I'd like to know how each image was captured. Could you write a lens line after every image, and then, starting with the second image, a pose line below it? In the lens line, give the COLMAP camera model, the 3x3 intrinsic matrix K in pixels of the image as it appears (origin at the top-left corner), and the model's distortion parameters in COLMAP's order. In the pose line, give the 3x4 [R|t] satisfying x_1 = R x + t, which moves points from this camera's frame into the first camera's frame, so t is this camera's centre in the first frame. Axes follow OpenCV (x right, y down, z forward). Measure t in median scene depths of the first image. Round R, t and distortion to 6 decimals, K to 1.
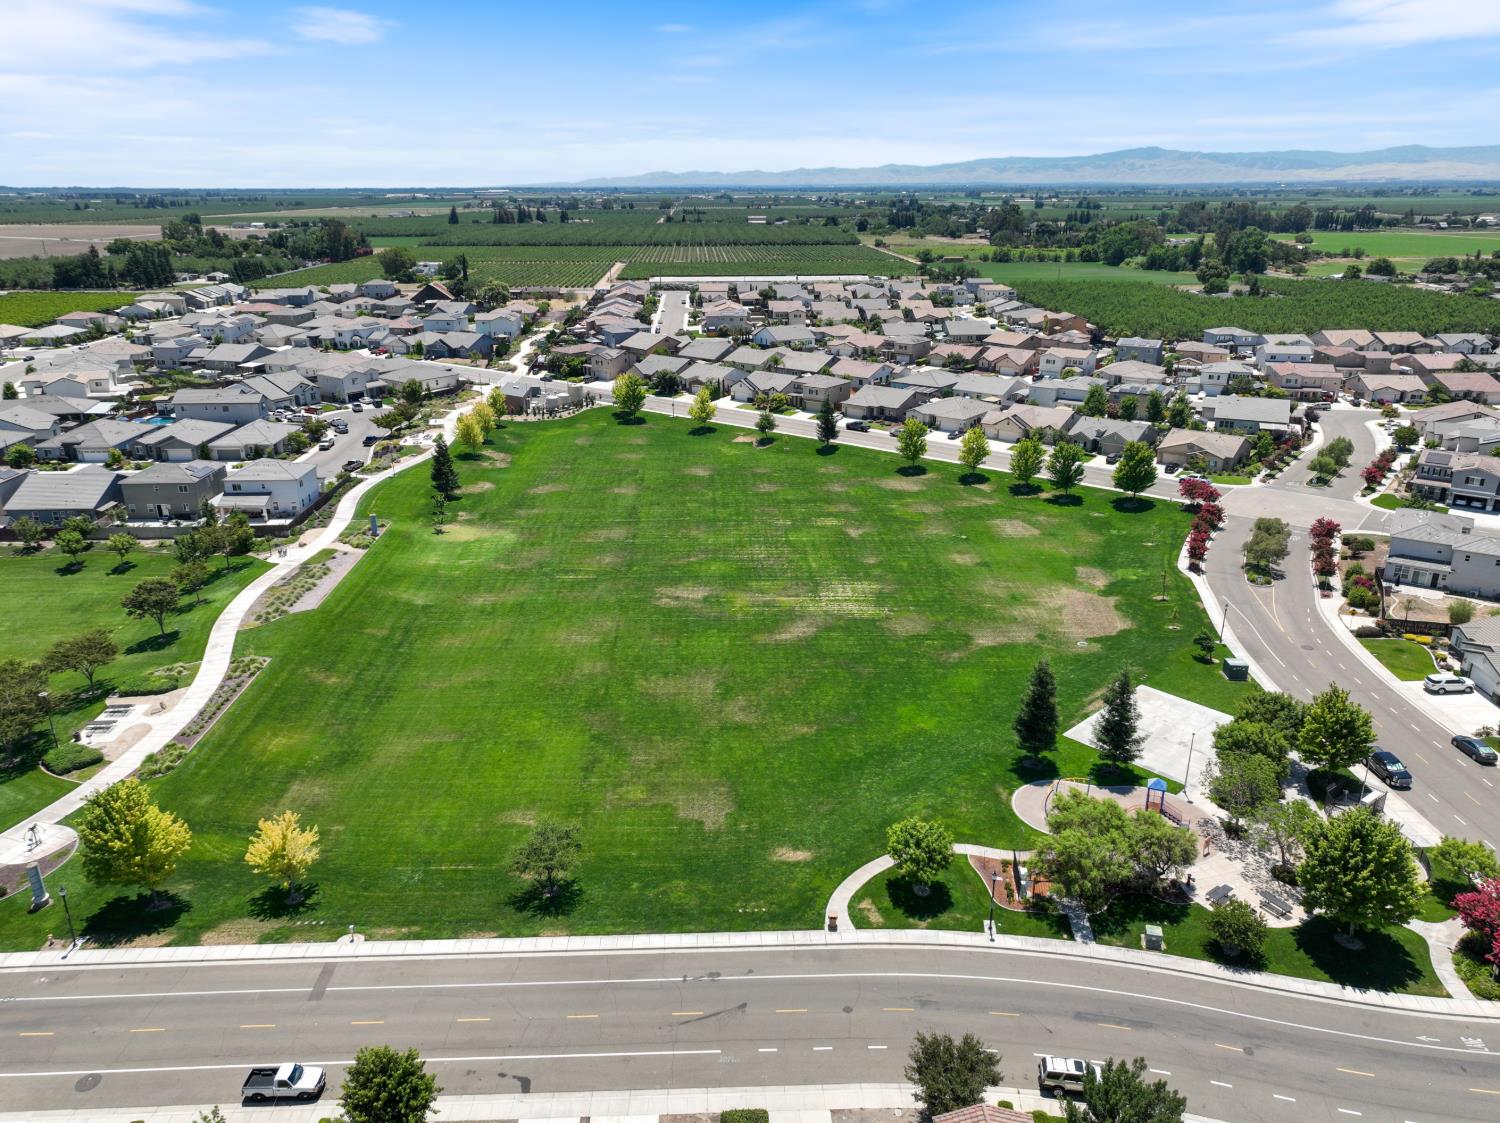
lens RADIAL K [[1055.8, 0, 745.8], [0, 1055.8, 573.9], [0, 0, 1]] dist [0.000325, 0.014580]
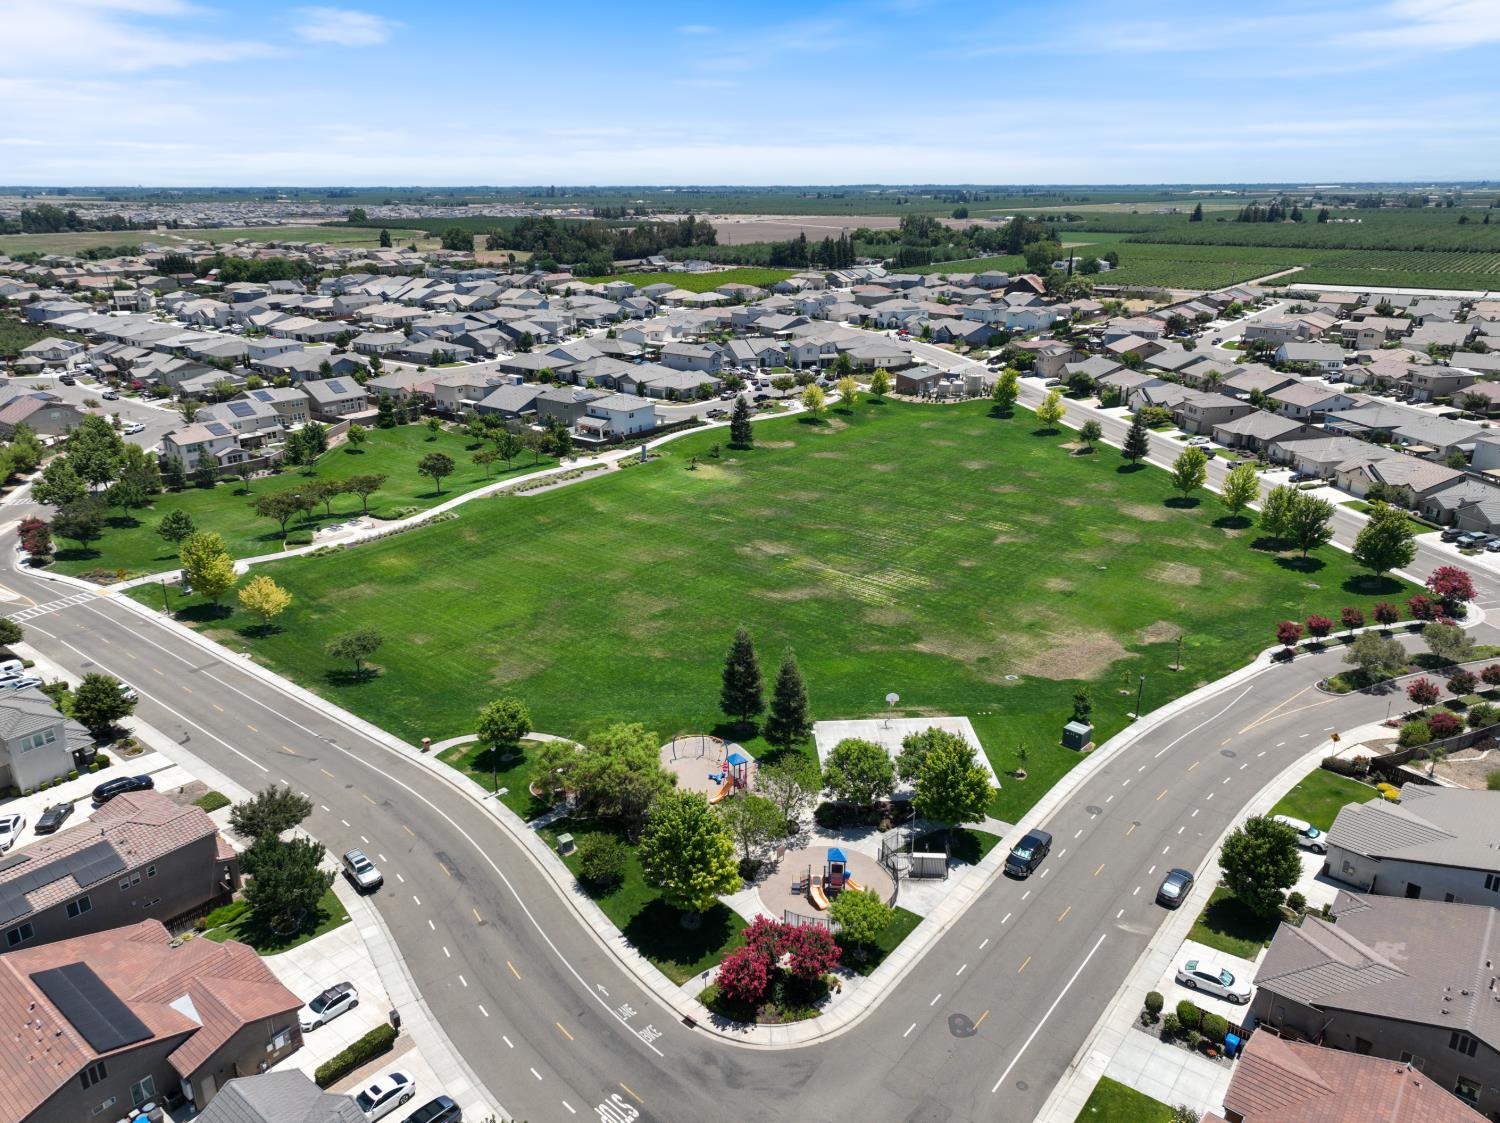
lens RADIAL K [[1055.8, 0, 745.4], [0, 1055.8, 550.6], [0, 0, 1]] dist [0.000325, 0.014580]
pose [[0.758767, 0.213939, -0.615226, 0.601539], [-0.223925, 0.972629, 0.062052, -0.041878], [0.611662, 0.090682, 0.785905, 0.096546]]
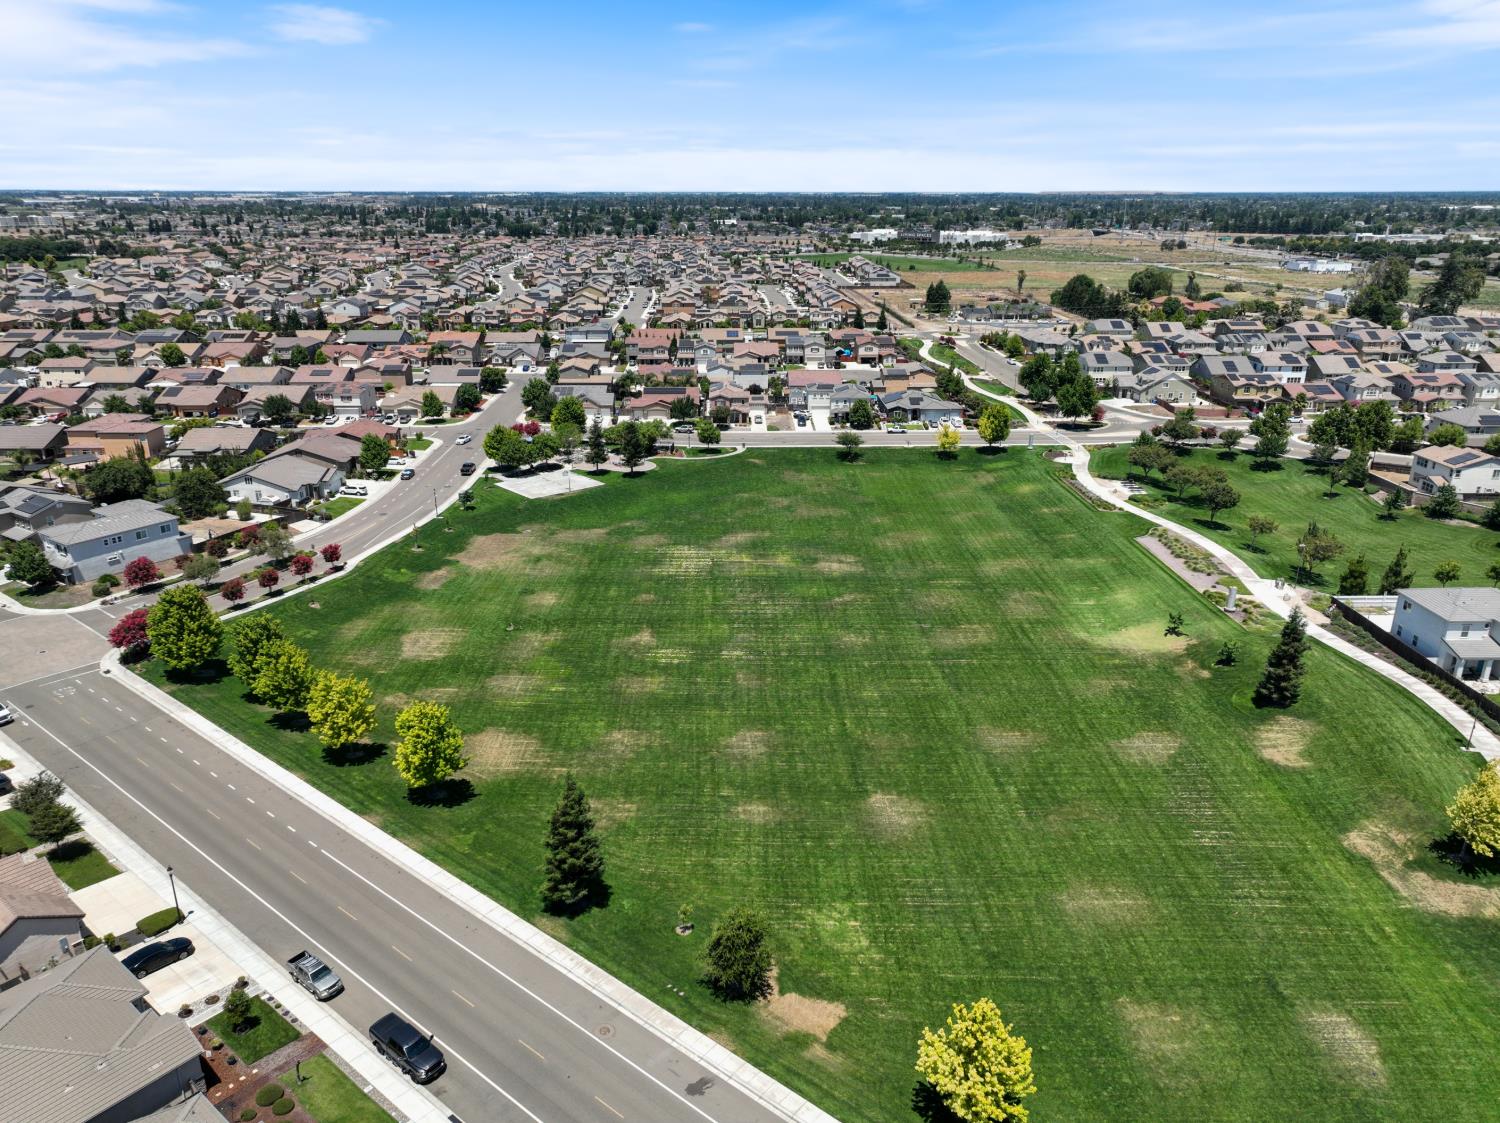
lens RADIAL K [[1055.8, 0, 743.9], [0, 1055.8, 562.0], [0, 0, 1]] dist [0.000325, 0.014580]
pose [[-0.999903, -0.001006, 0.013888, 0.020633], [0.008138, 0.767138, 0.641430, -0.664497], [-0.011299, 0.641481, -0.767056, 1.785884]]
